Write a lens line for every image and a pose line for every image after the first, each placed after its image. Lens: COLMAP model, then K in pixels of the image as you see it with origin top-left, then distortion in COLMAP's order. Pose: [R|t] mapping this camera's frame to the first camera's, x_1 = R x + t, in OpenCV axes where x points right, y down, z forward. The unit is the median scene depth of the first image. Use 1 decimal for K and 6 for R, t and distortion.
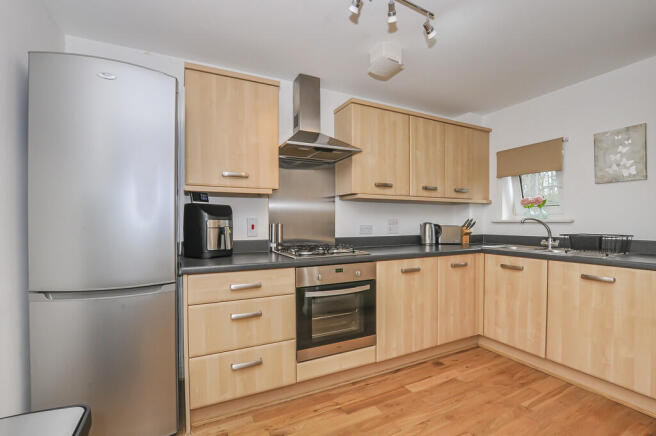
lens RADIAL K [[293.9, 0, 330.3], [0, 293.9, 226.2], [0, 0, 1]] dist [-0.031193, 0.004709]
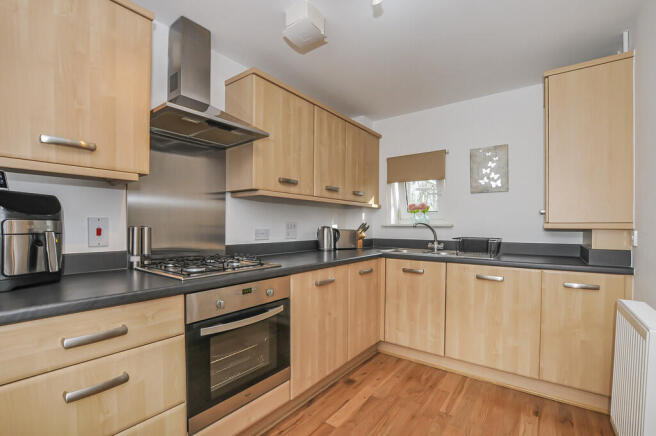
lens RADIAL K [[293.9, 0, 327.8], [0, 293.9, 228.5], [0, 0, 1]] dist [-0.031193, 0.004709]
pose [[0.895608, 0.002076, 0.444840, -0.101842], [0.000003, 0.999989, -0.004674, -0.001794], [-0.444845, 0.004188, 0.895598, 0.225889]]
